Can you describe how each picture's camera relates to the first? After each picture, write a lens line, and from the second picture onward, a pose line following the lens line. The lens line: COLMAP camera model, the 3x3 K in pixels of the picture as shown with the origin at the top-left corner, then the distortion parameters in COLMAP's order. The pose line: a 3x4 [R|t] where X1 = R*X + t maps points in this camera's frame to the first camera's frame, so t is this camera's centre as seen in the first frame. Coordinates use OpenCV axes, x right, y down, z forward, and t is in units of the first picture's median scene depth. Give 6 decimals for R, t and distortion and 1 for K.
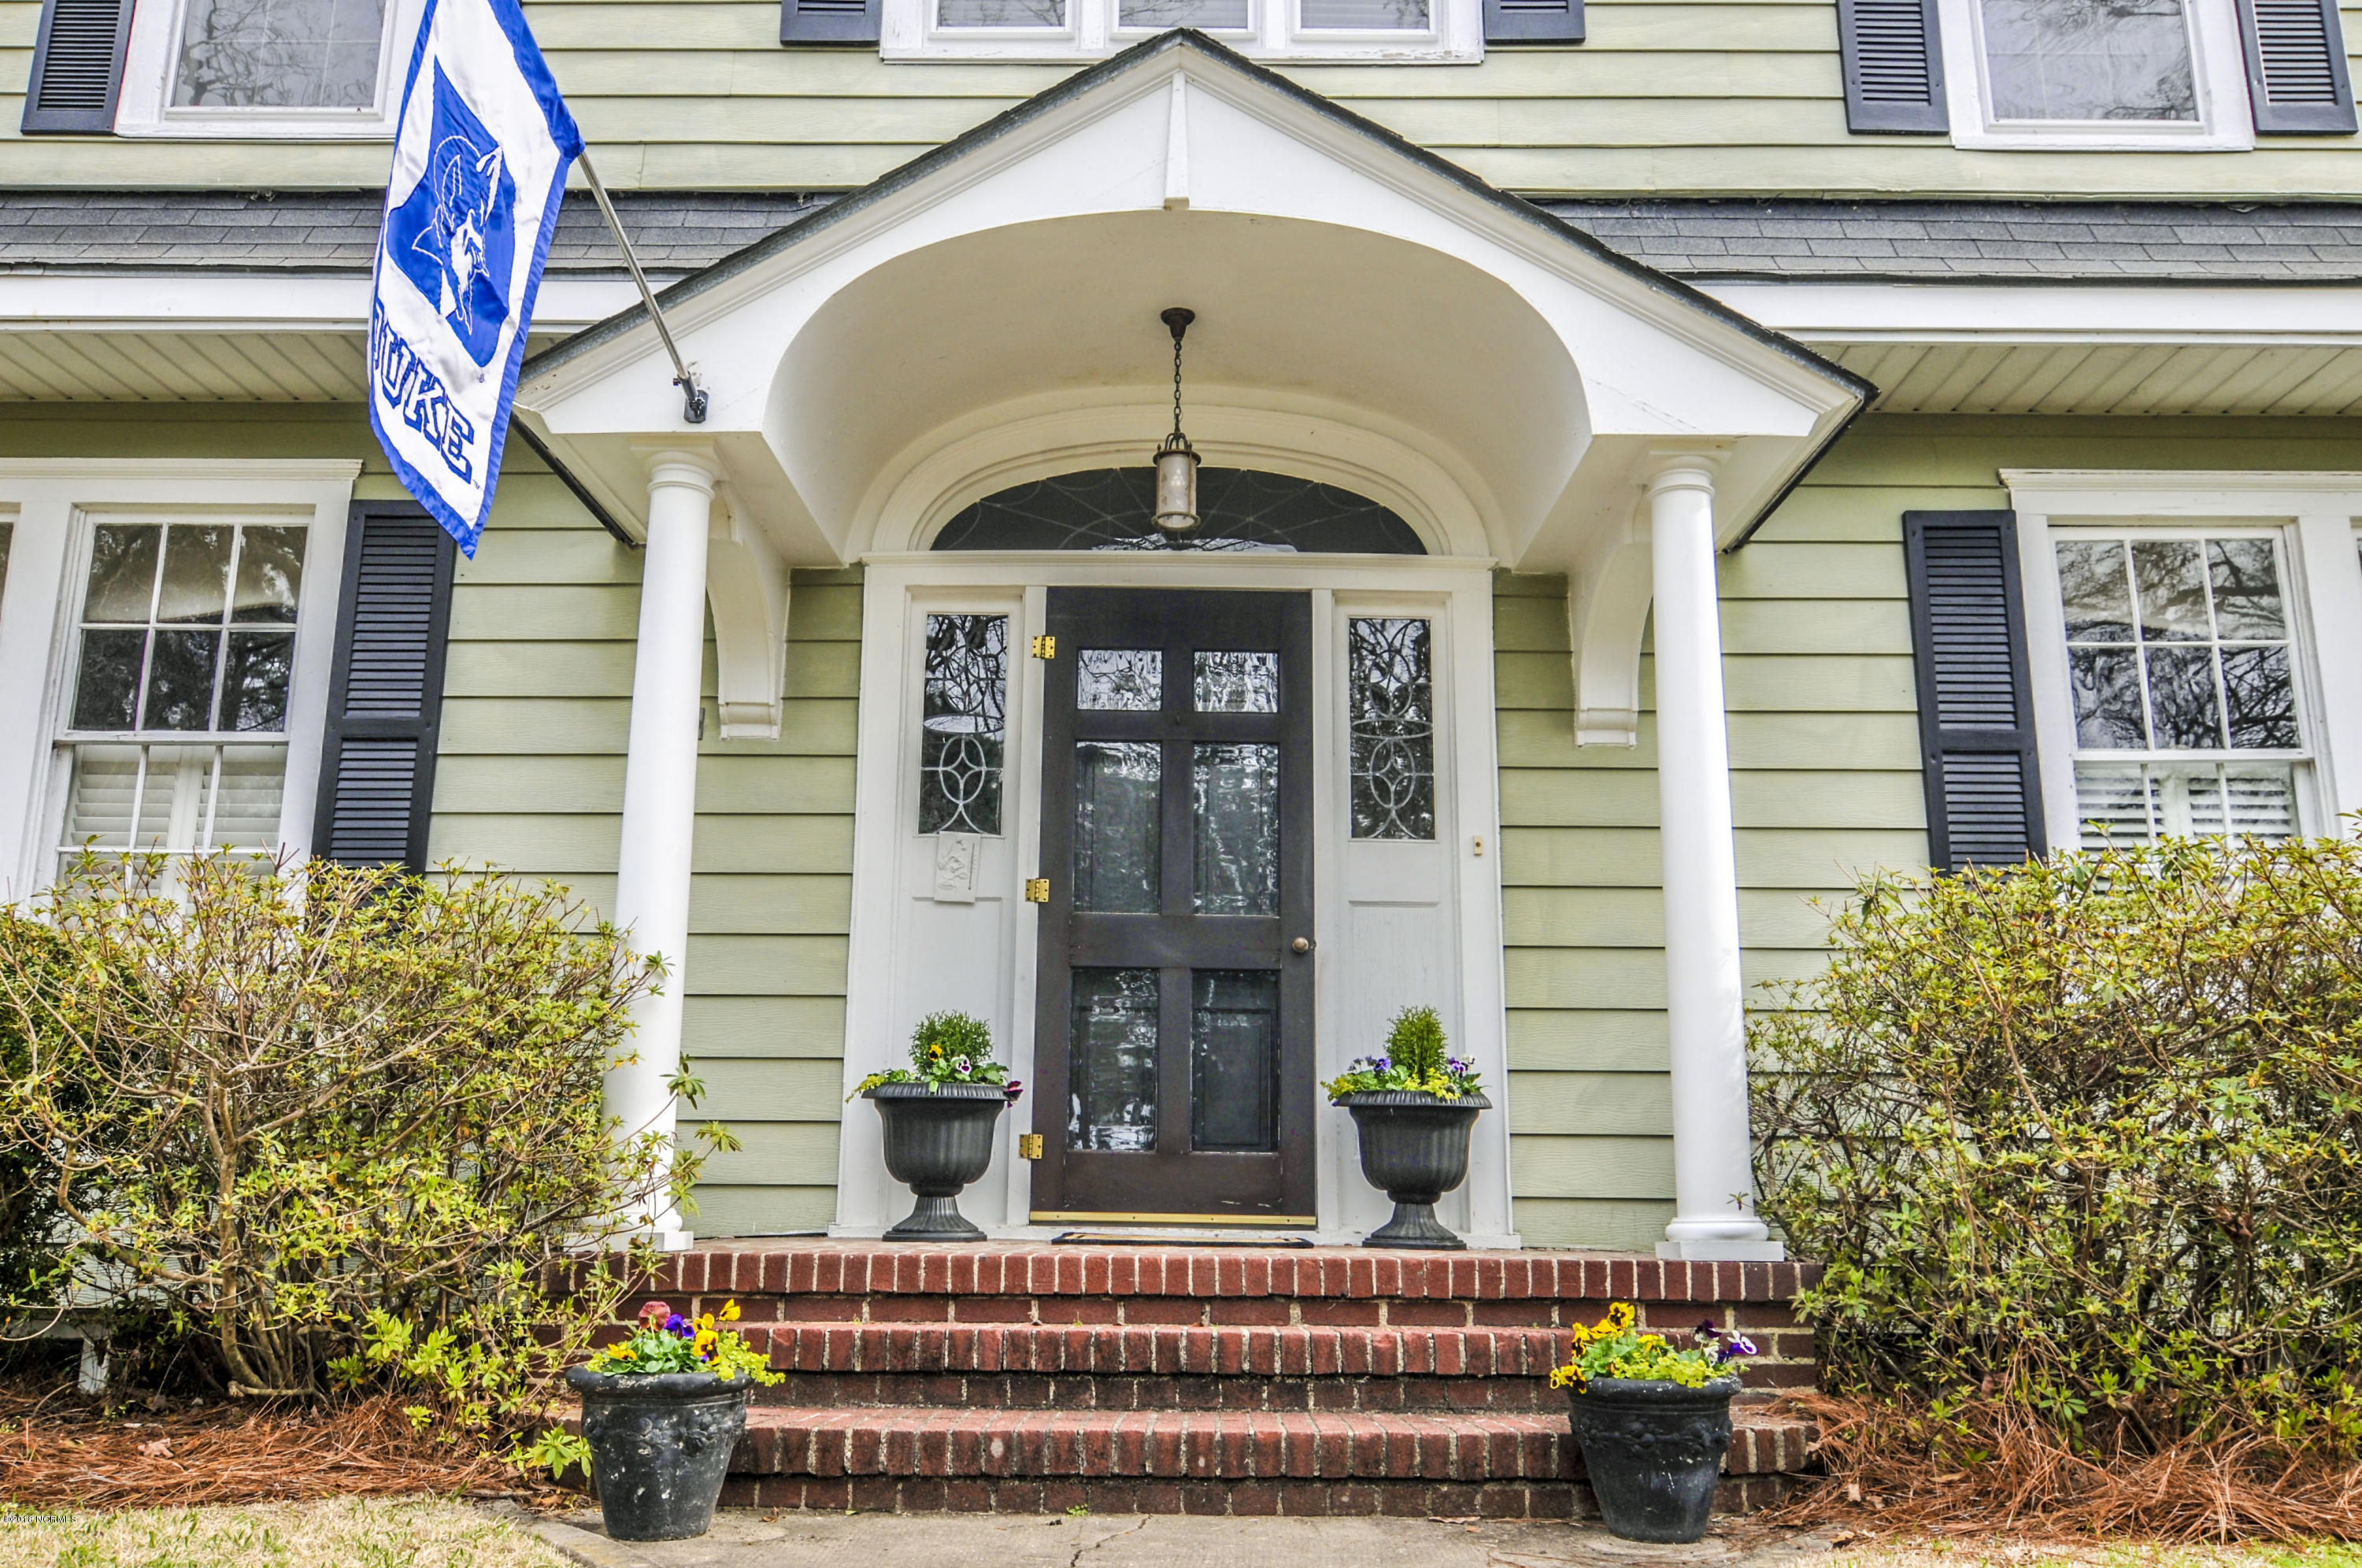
lens RADIAL K [[1842.0, 0, 1178.4], [0, 1842.0, 800.7], [0, 0, 1]] dist [-0.000985, -0.004667]
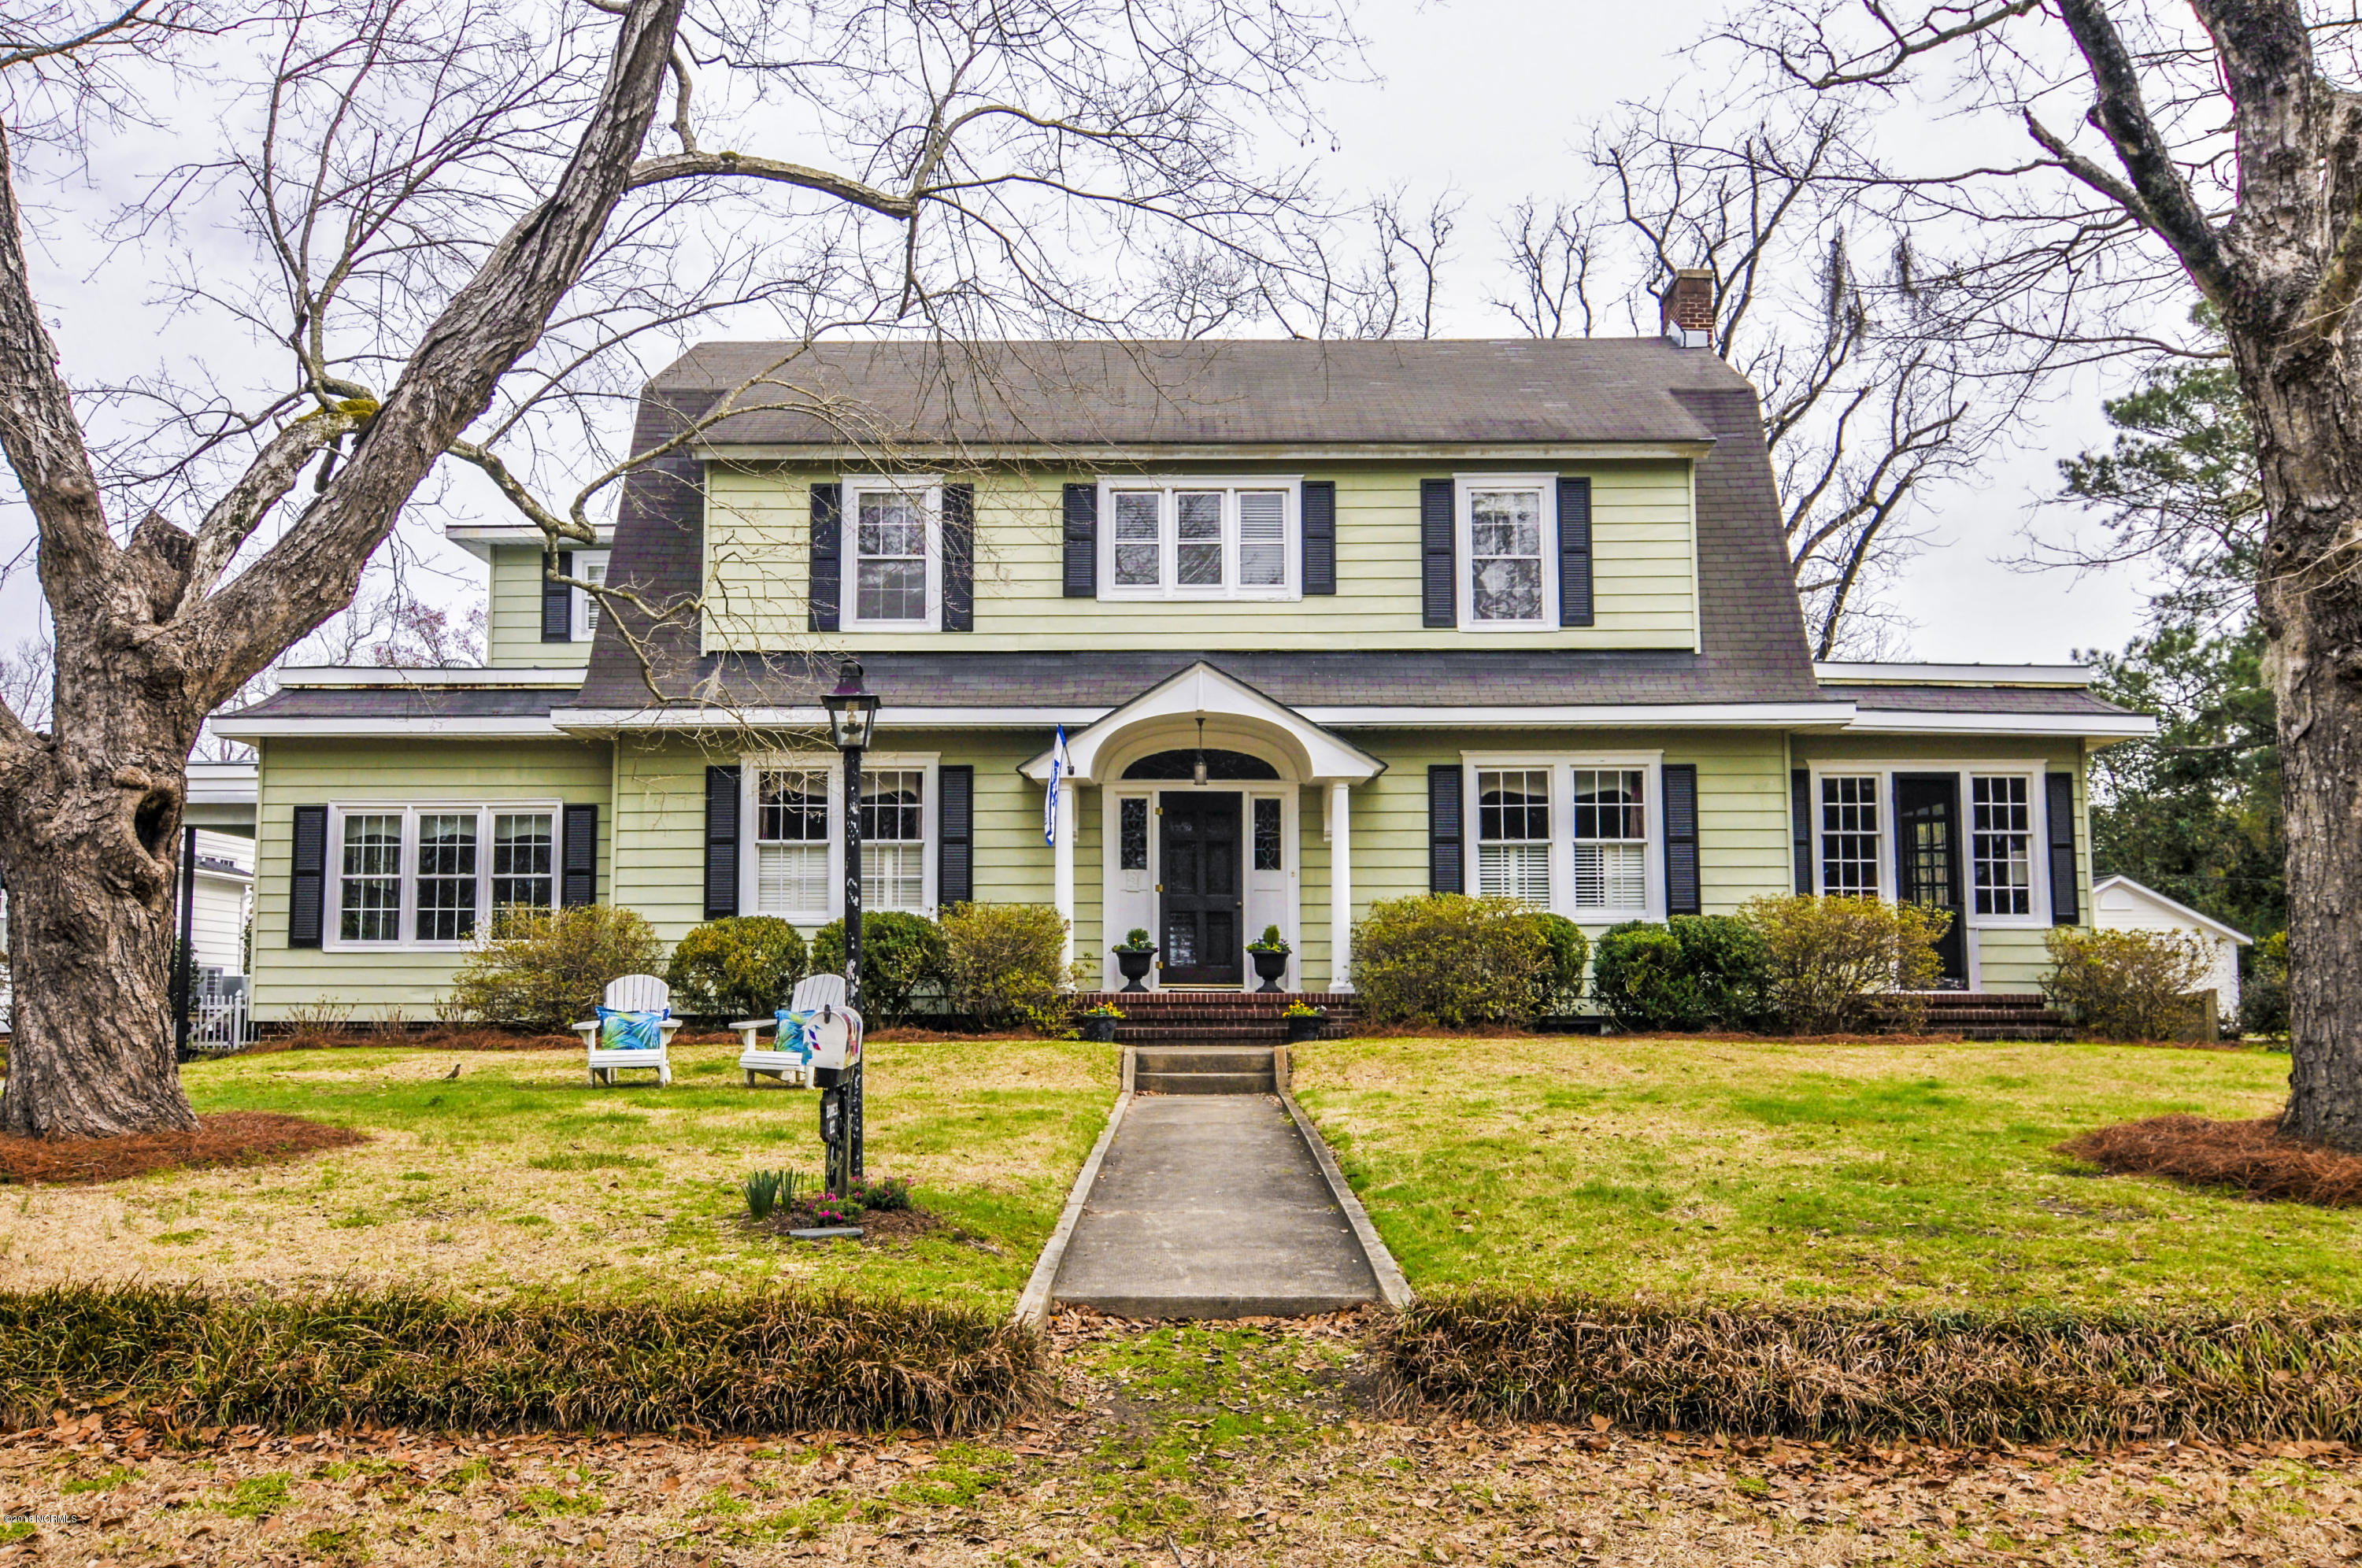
lens RADIAL K [[2012.5, 0, 1181.0], [0, 2012.5, 784.0], [0, 0, 1]] dist [-0.002141, 0.000369]
pose [[0.999937, -0.010394, 0.004287, -0.051132], [0.009817, 0.993009, 0.117627, -0.560748], [-0.005480, -0.117578, 0.993049, -2.559585]]
